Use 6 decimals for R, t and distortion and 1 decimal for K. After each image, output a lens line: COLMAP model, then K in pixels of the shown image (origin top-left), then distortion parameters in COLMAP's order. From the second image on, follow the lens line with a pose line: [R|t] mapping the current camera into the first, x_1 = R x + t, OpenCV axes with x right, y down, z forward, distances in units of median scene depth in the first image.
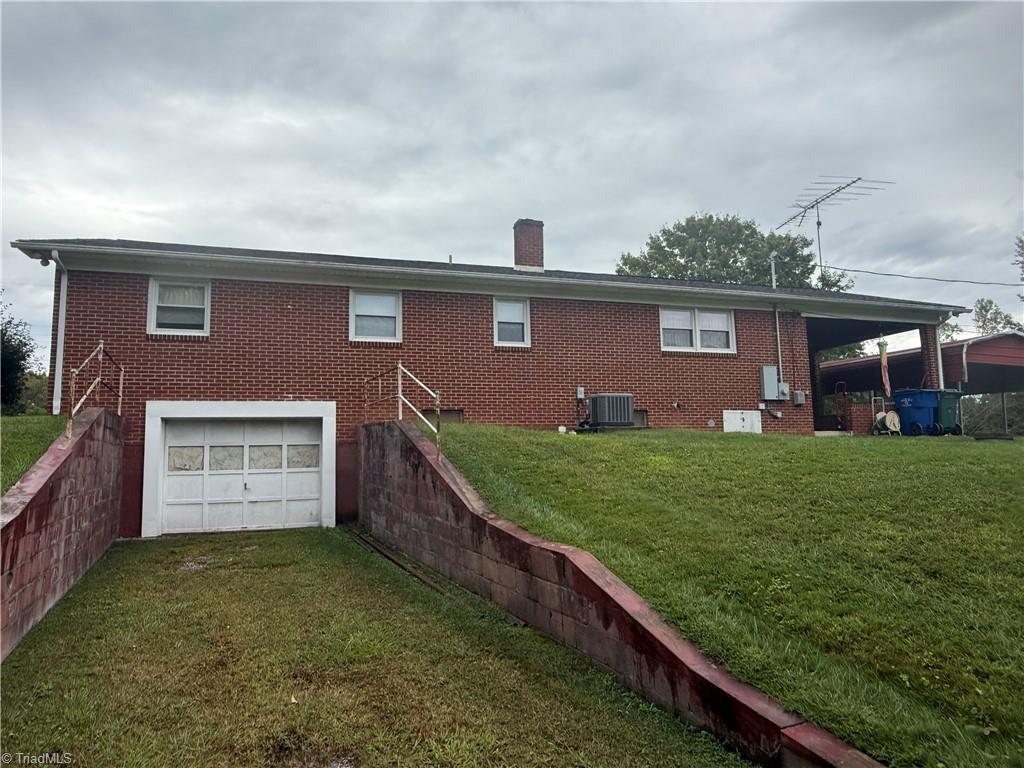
lens RADIAL K [[631.8, 0, 512.0], [0, 631.8, 384.0], [0, 0, 1]] dist [-0.000543, 0.000227]
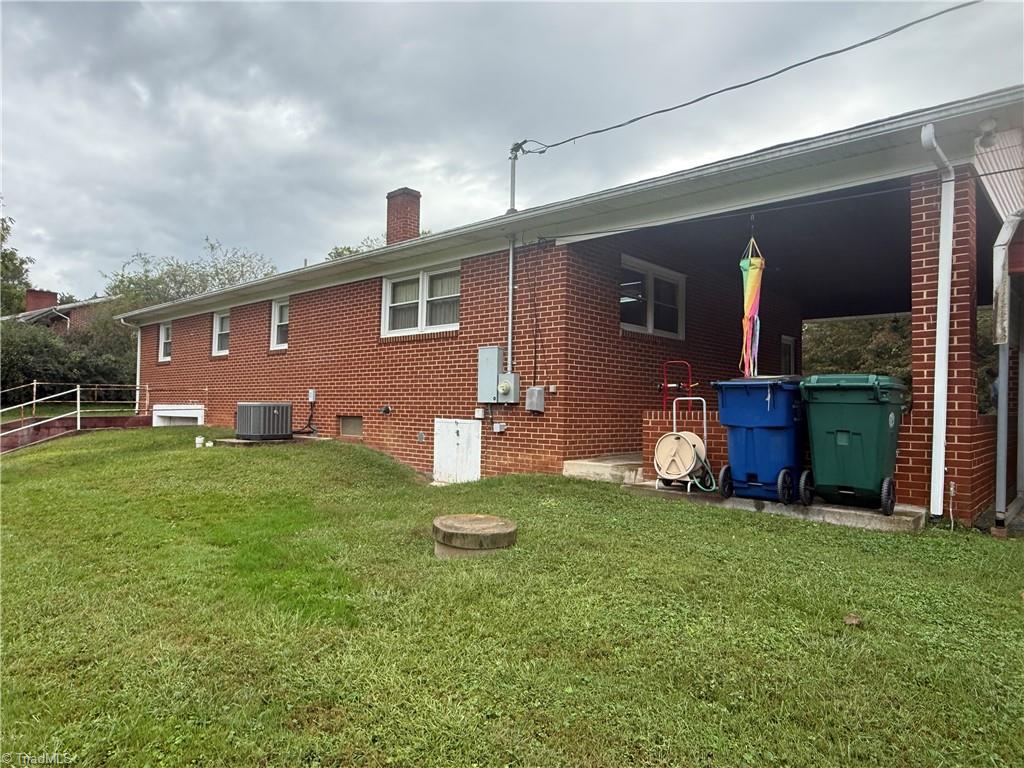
lens RADIAL K [[631.8, 0, 512.0], [0, 631.8, 384.0], [0, 0, 1]] dist [-0.000543, 0.000227]
pose [[0.523787, -0.004758, -0.851836, 0.931795], [0.076999, 0.996155, 0.041782, -0.016240], [0.848362, -0.087476, 0.522140, 0.704382]]
